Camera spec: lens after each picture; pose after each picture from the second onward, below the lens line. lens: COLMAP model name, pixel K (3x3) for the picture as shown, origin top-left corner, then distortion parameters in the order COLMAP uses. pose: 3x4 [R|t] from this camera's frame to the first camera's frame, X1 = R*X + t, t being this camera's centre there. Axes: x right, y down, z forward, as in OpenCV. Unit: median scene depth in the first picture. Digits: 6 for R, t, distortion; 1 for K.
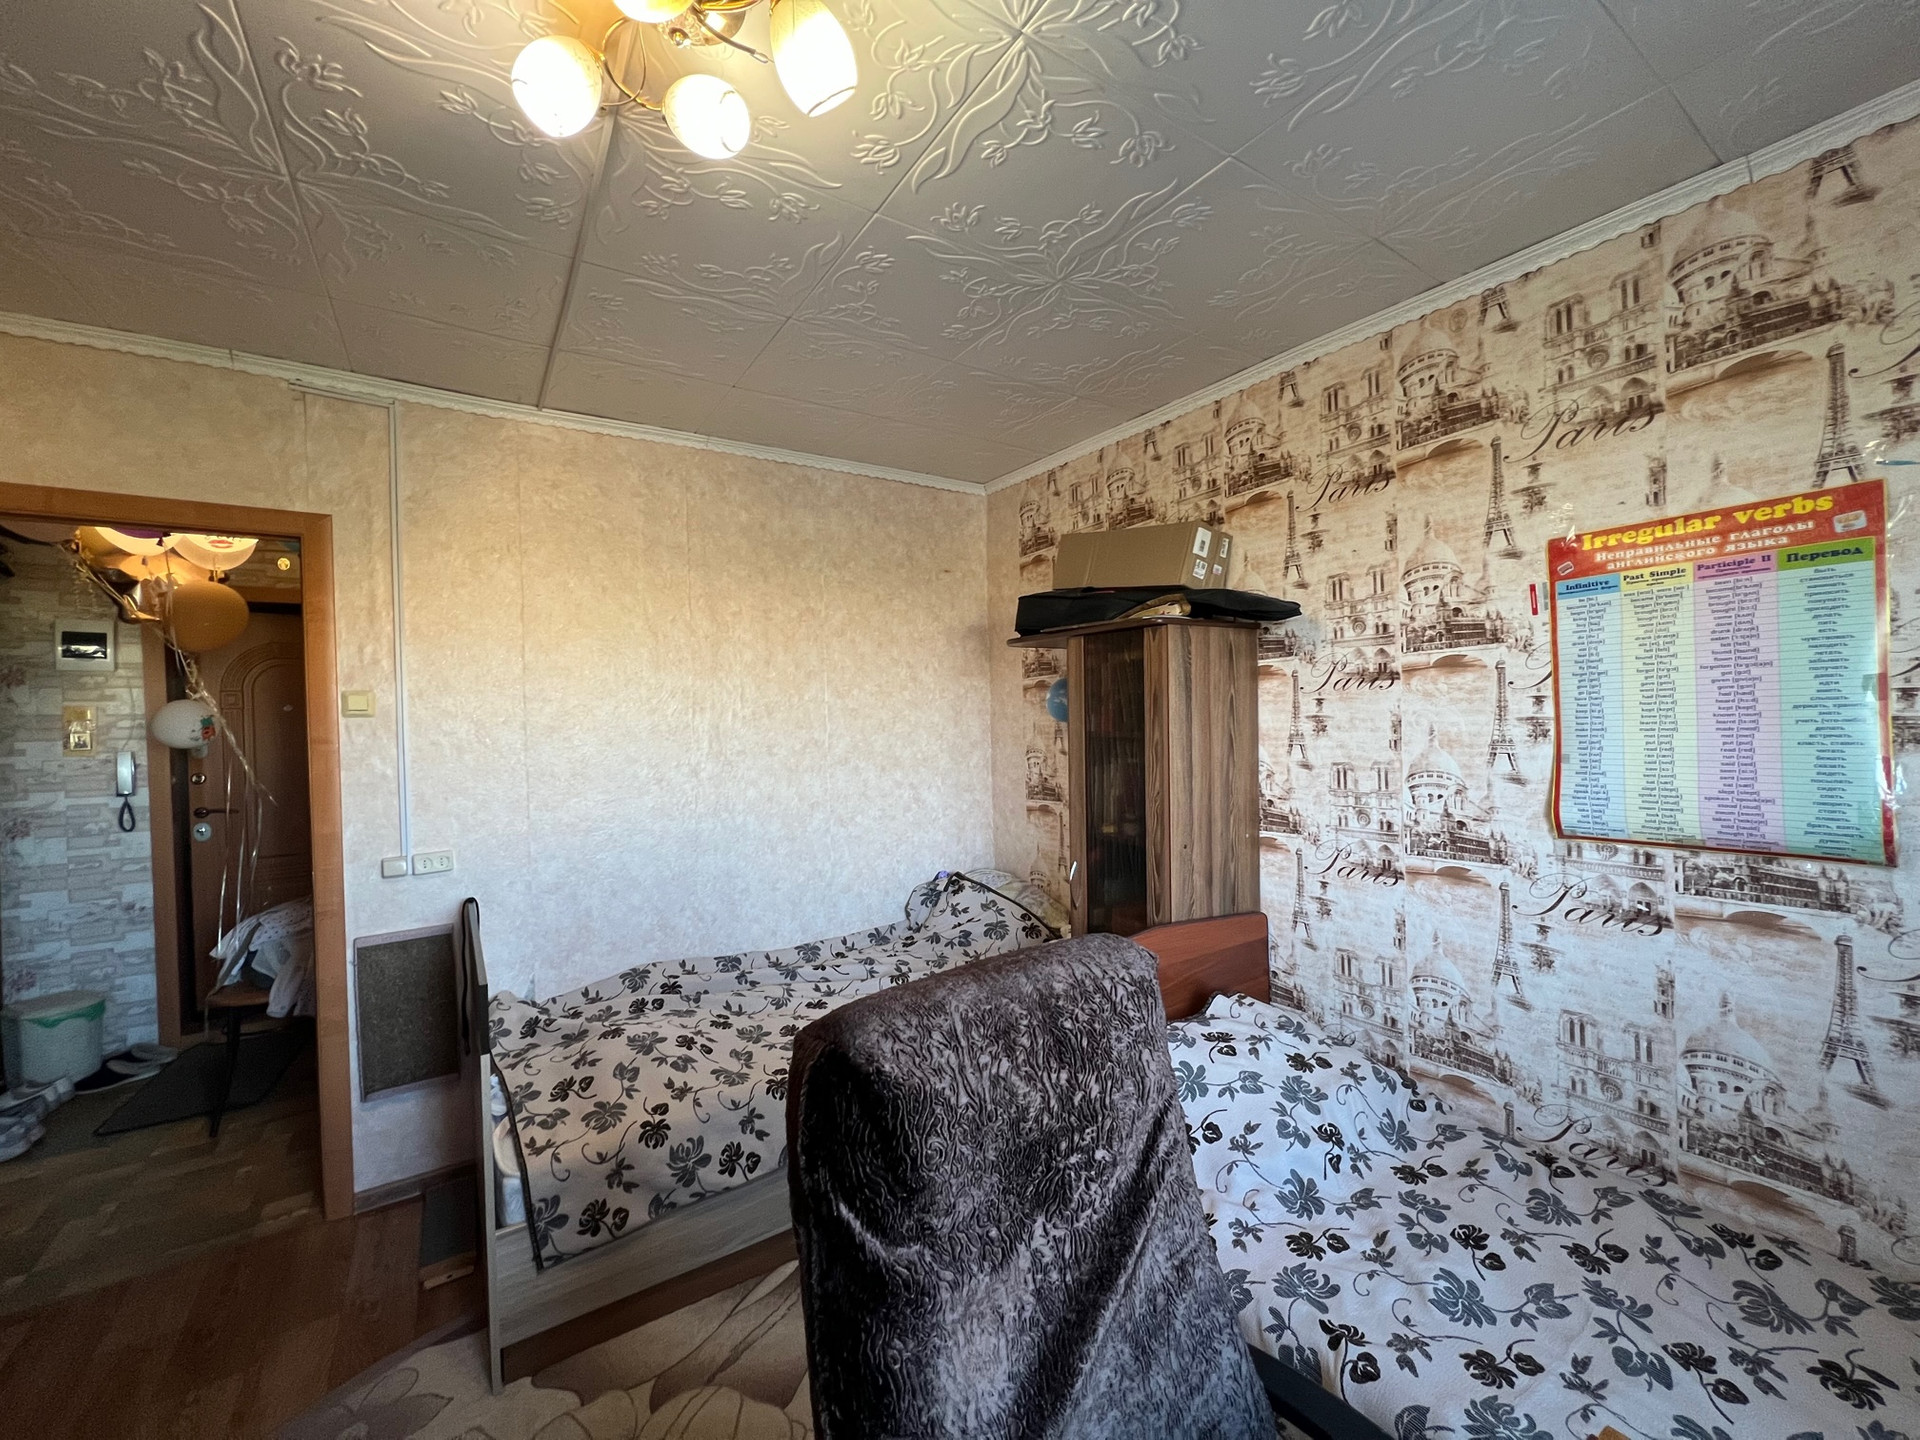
lens RADIAL K [[760.8, 0, 965.9], [0, 760.8, 721.5], [0, 0, 1]] dist [-0.011451, 0.000037]
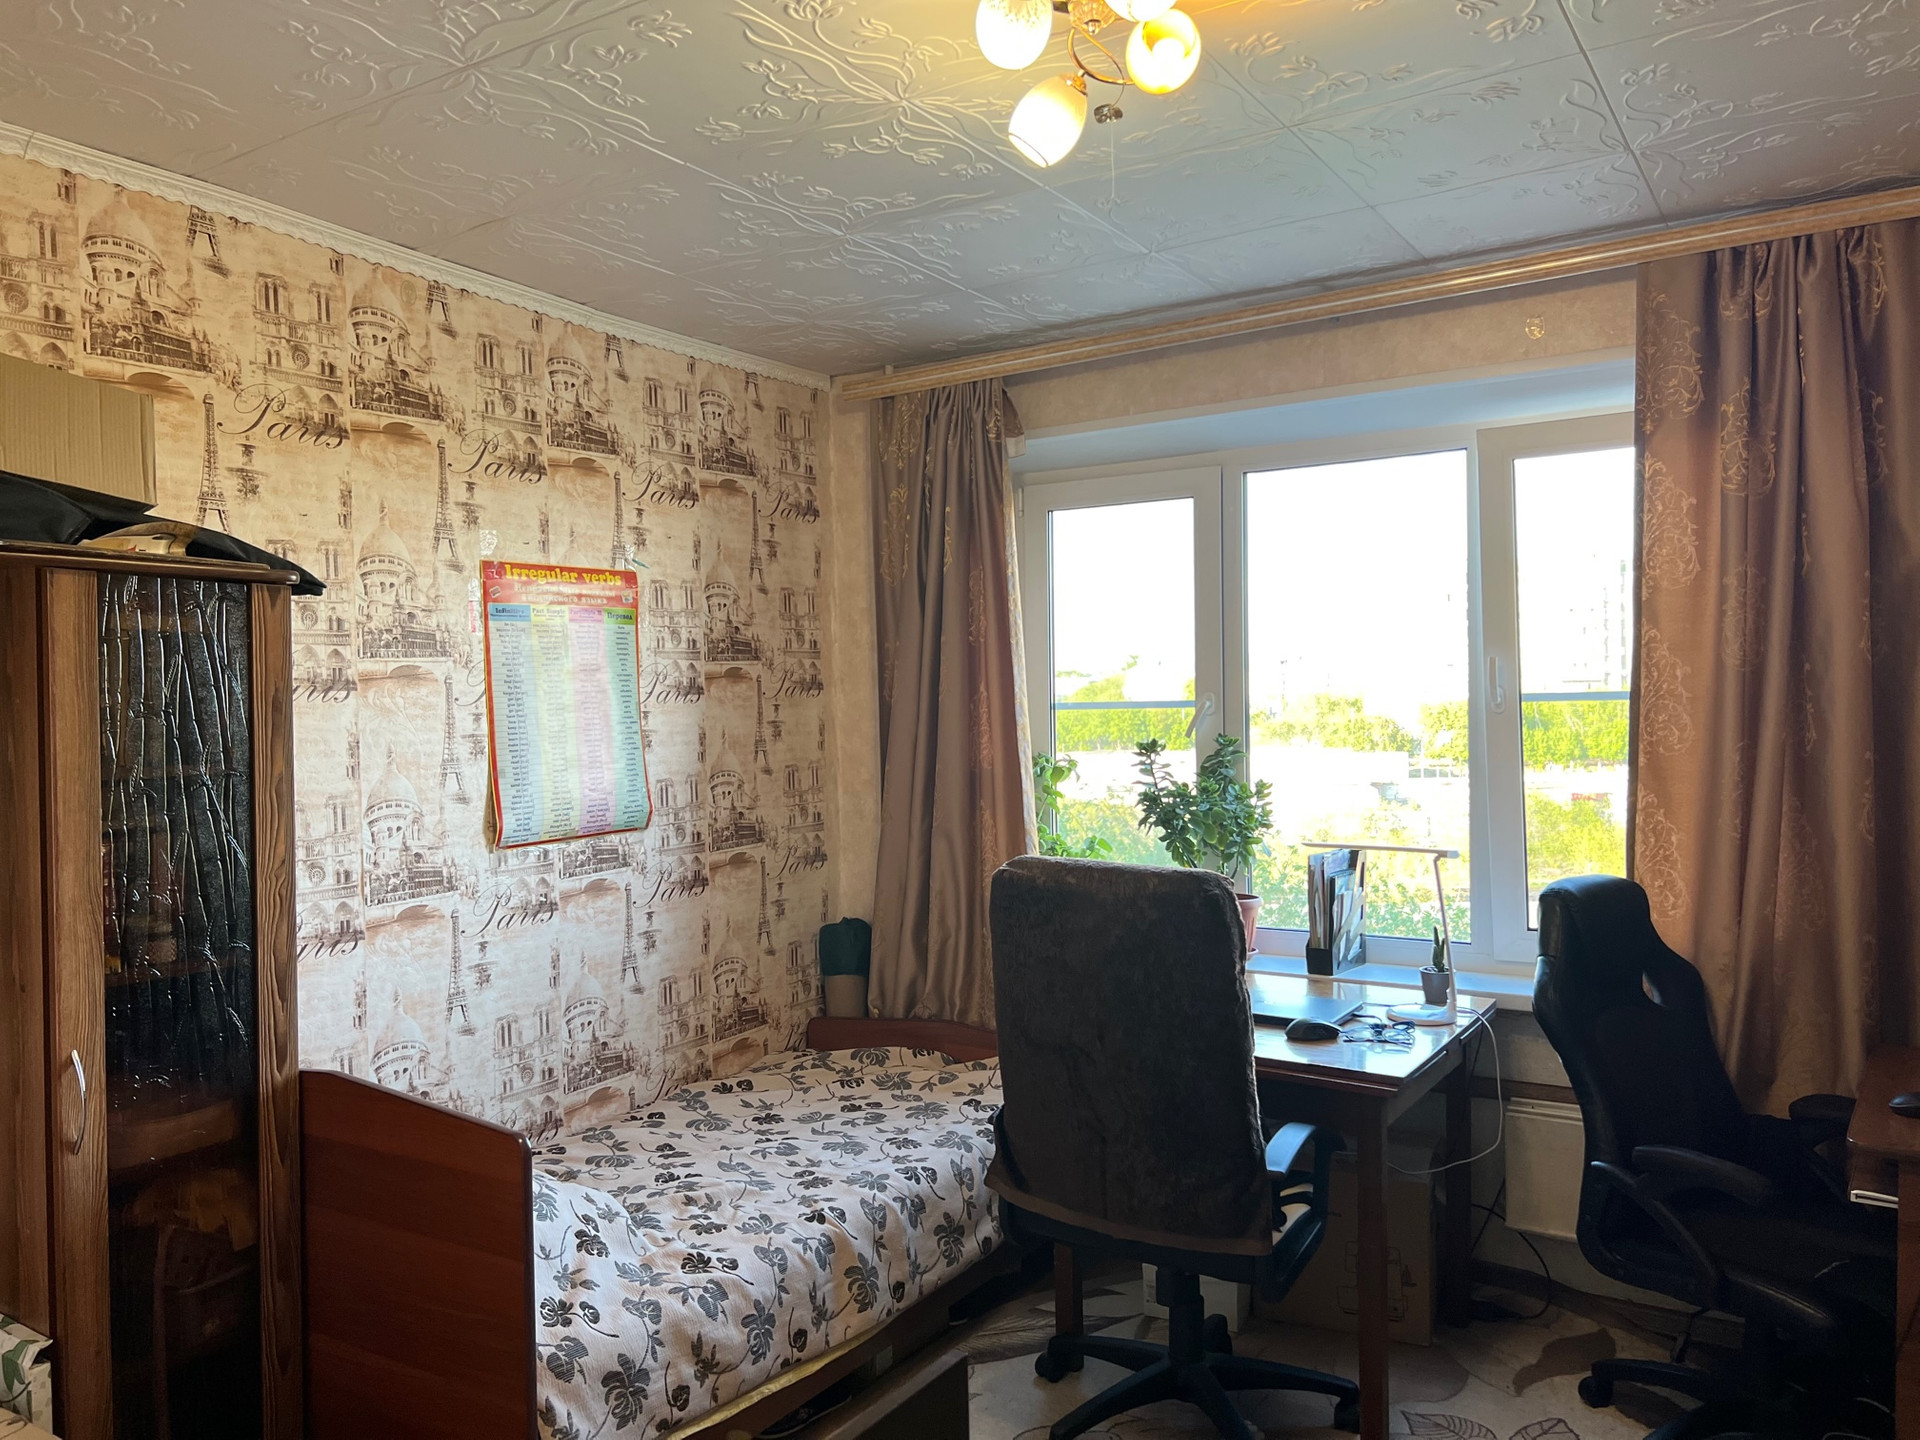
lens RADIAL K [[1449.0, 0, 948.5], [0, 1449.0, 729.4], [0, 0, 1]] dist [0.054958, -0.072113]
pose [[-0.409146, 0.018164, 0.912288, -1.266683], [0.042141, 0.999111, -0.000993, 0.016350], [-0.911495, 0.038039, -0.409548, 1.225453]]
